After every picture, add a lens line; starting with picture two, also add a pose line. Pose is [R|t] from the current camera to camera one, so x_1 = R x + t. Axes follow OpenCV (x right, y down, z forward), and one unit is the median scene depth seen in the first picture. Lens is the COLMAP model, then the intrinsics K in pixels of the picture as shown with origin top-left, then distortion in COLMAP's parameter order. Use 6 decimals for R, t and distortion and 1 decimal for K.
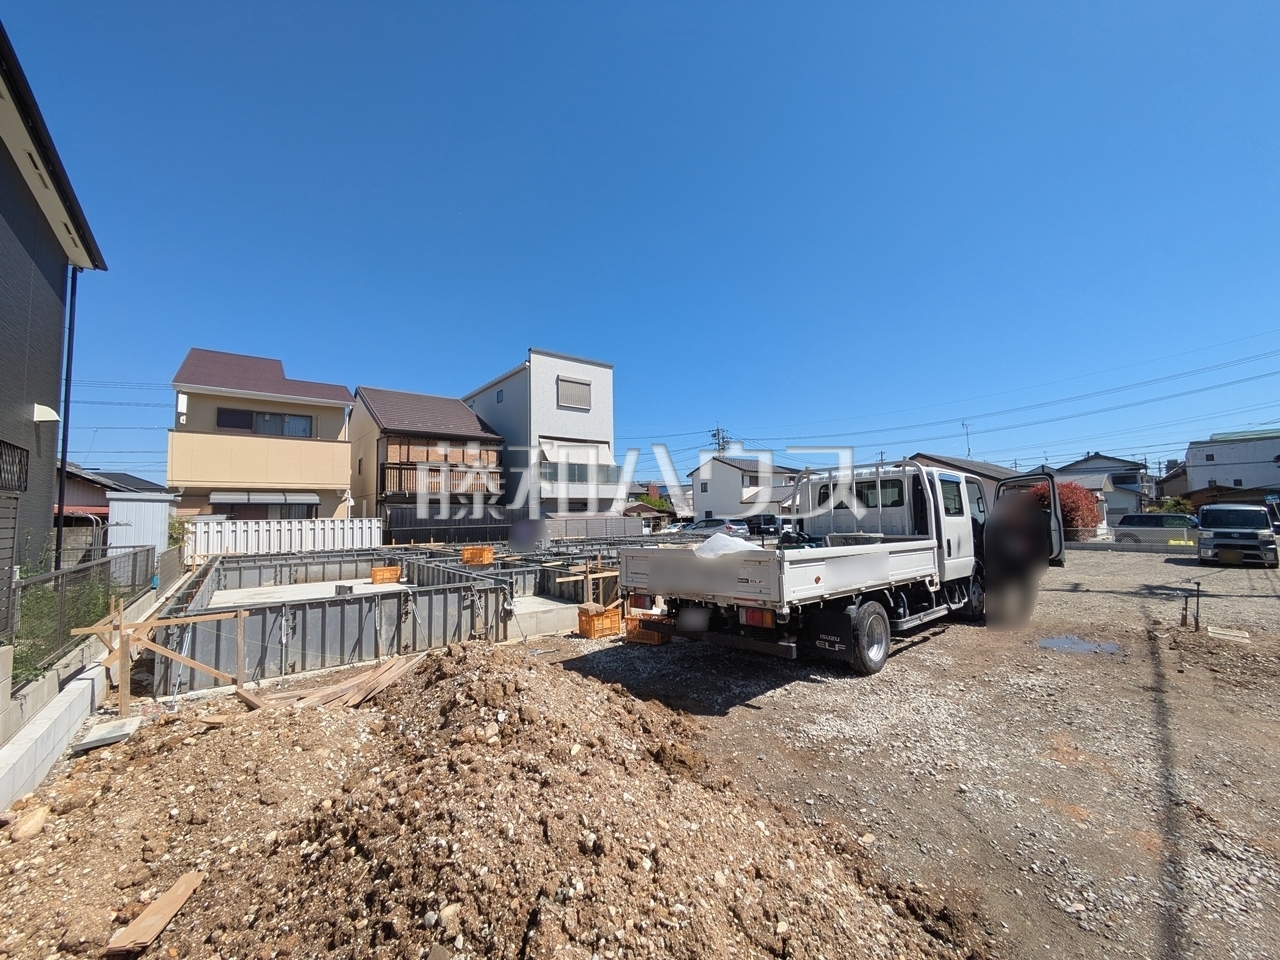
lens RADIAL K [[506.6, 0, 638.4], [0, 506.6, 473.5], [0, 0, 1]] dist [-0.003339, 0.002982]
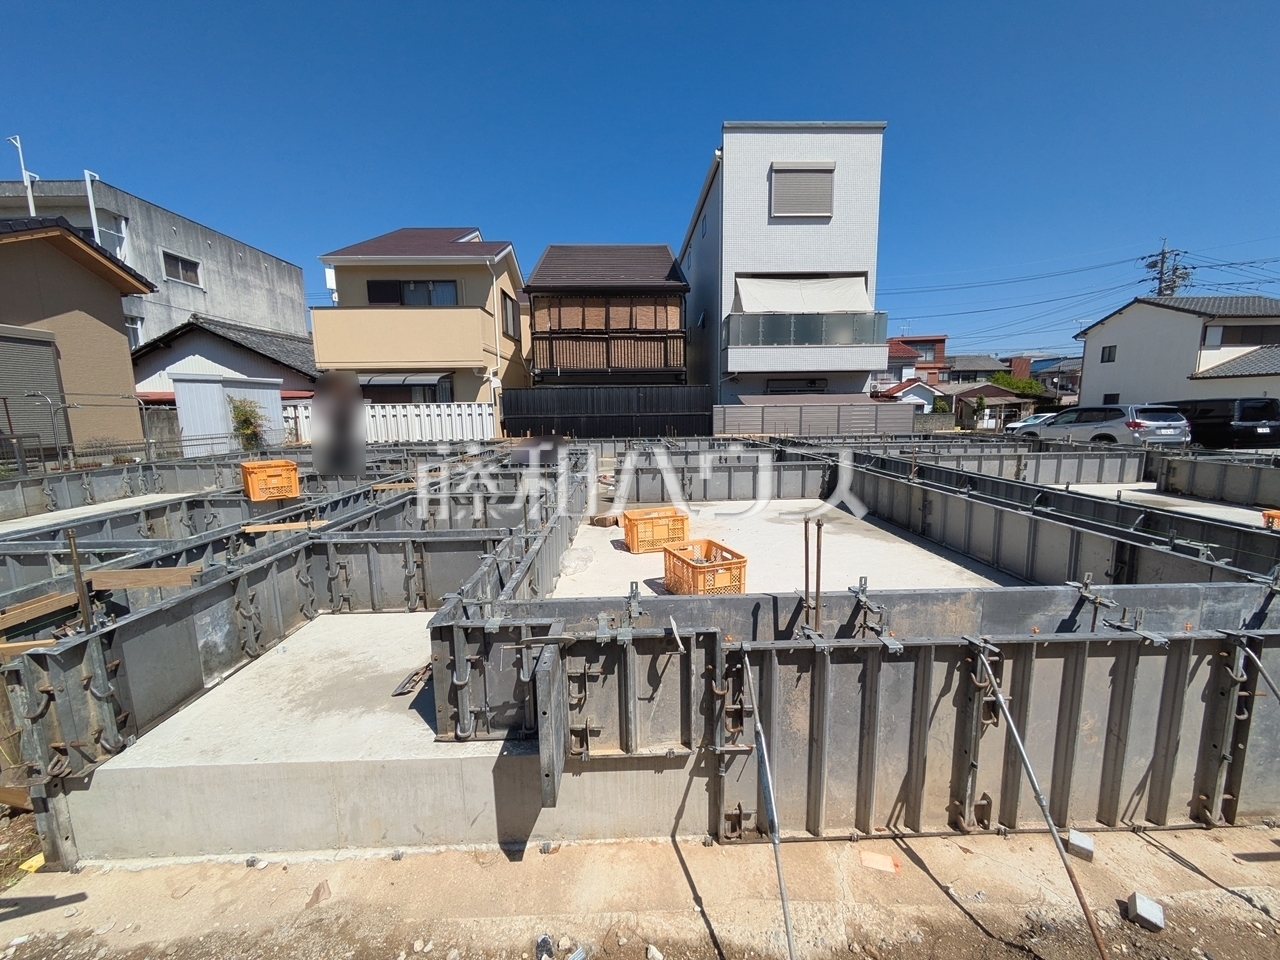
lens RADIAL K [[506.6, 0, 638.6], [0, 506.6, 480.7], [0, 0, 1]] dist [-0.003339, 0.002982]
pose [[0.804714, 0.093567, -0.586243, 0.199640], [0.047071, 0.974336, 0.220122, 0.064232], [0.591794, -0.204731, 0.779658, 0.715433]]
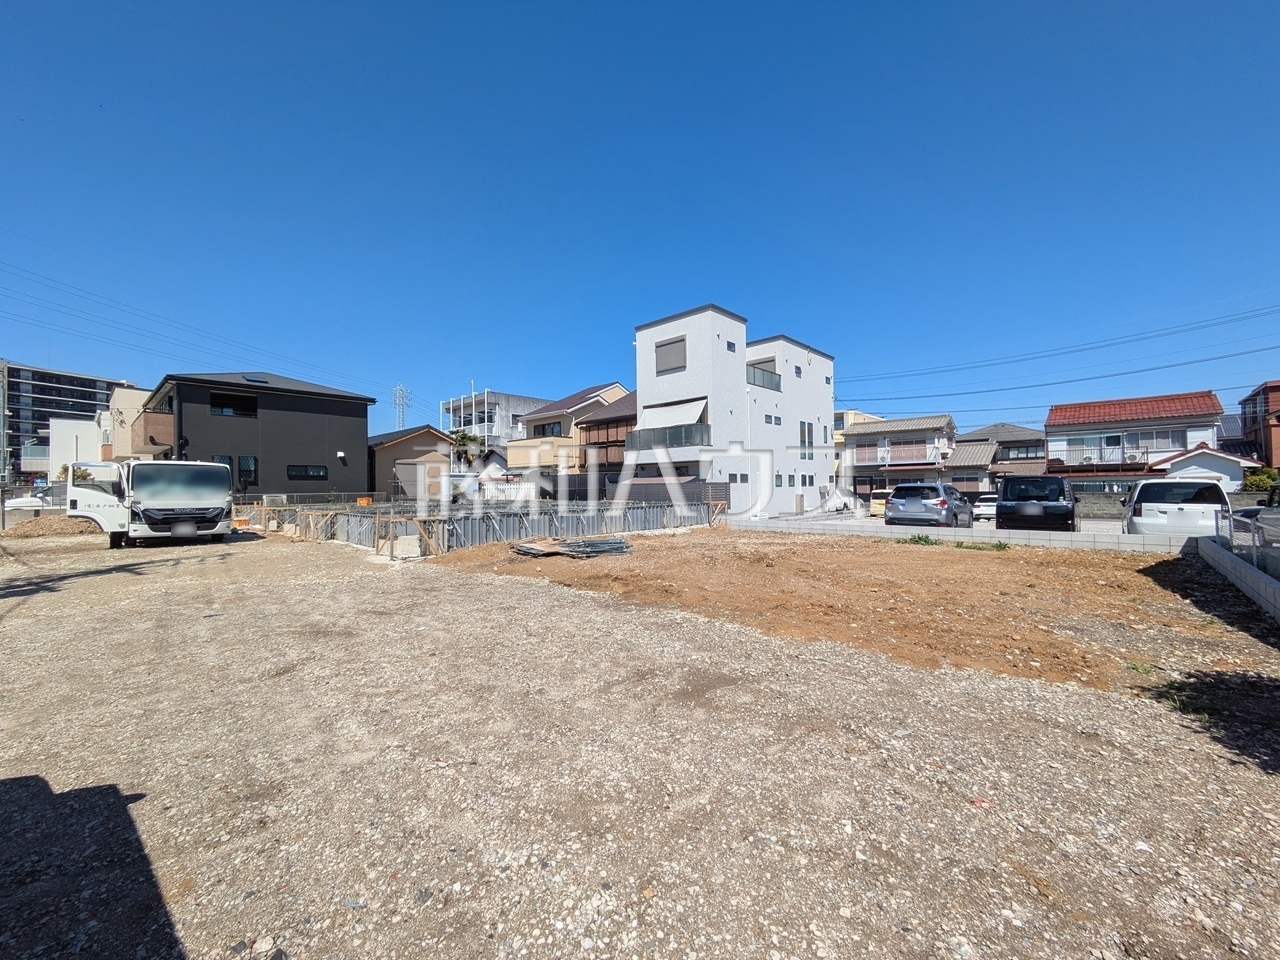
lens RADIAL K [[506.6, 0, 641.1], [0, 506.6, 485.7], [0, 0, 1]] dist [-0.003339, 0.002982]
pose [[0.152103, 0.013686, -0.988270, 1.663615], [0.090227, 0.995537, 0.027673, 0.120118], [0.984238, -0.093378, 0.150189, 1.561539]]
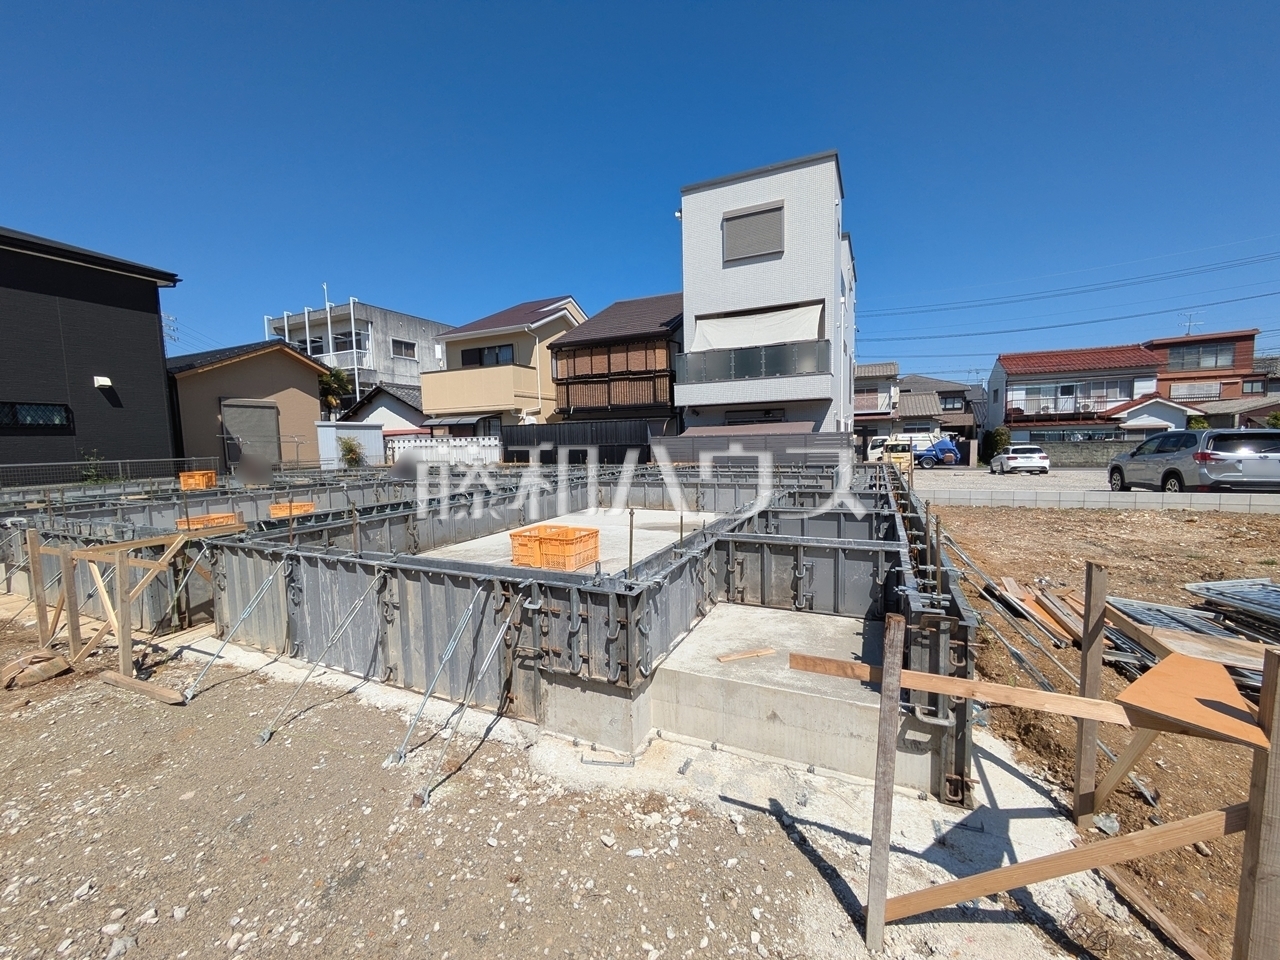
lens RADIAL K [[506.6, 0, 640.9], [0, 506.6, 482.3], [0, 0, 1]] dist [-0.003339, 0.002982]
pose [[0.452699, 0.082922, -0.887799, 0.782583], [0.088790, 0.986525, 0.137418, 0.092663], [0.887232, -0.141037, 0.439236, 1.131429]]
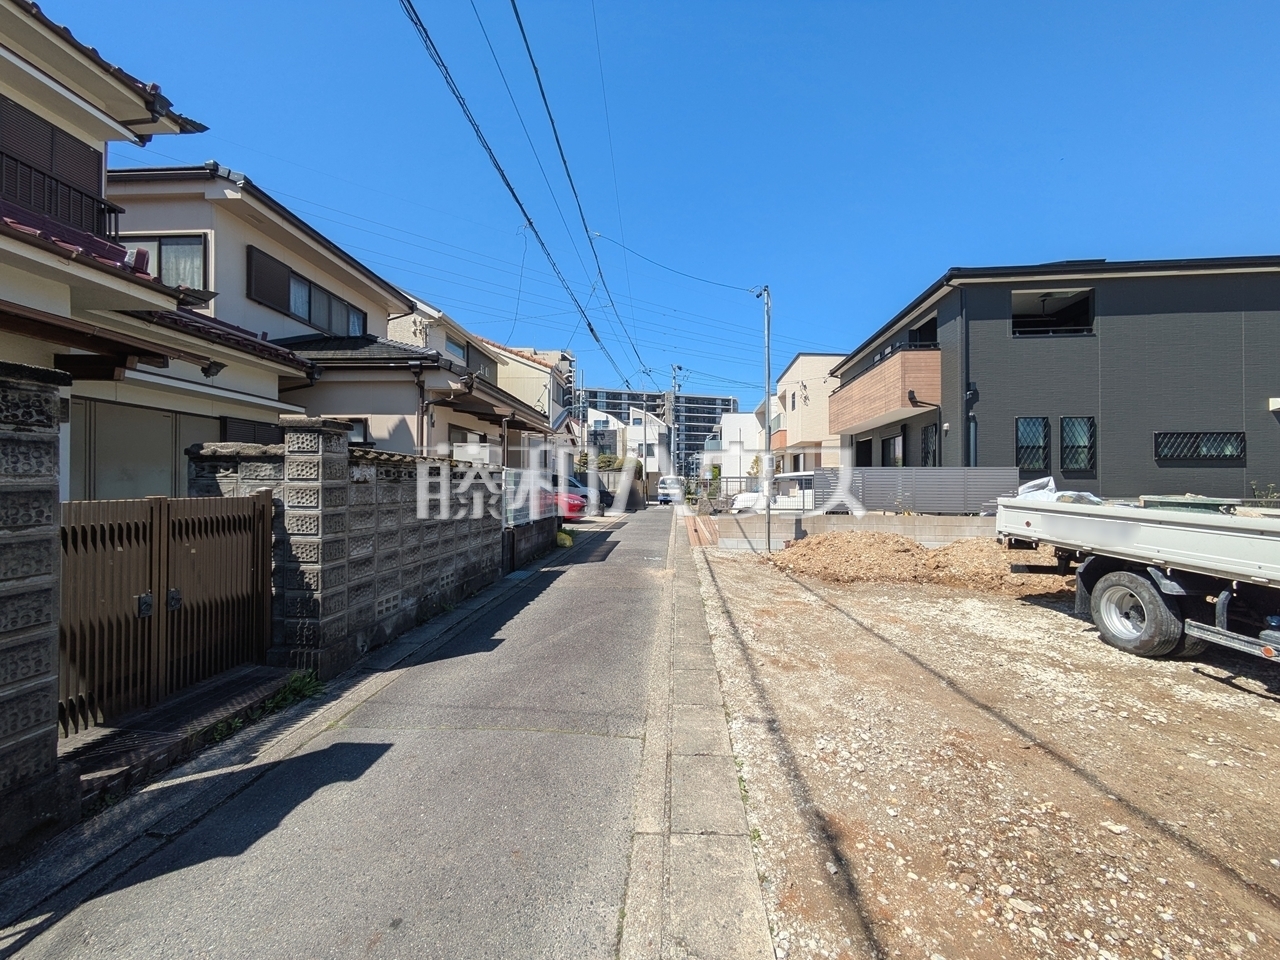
lens RADIAL K [[506.6, 0, 636.8], [0, 506.6, 476.3], [0, 0, 1]] dist [-0.003339, 0.002982]
pose [[-0.717381, 0.003706, -0.696671, 0.729477], [0.065615, 0.995900, -0.062268, 0.037269], [0.693584, -0.090383, -0.714683, 0.455333]]
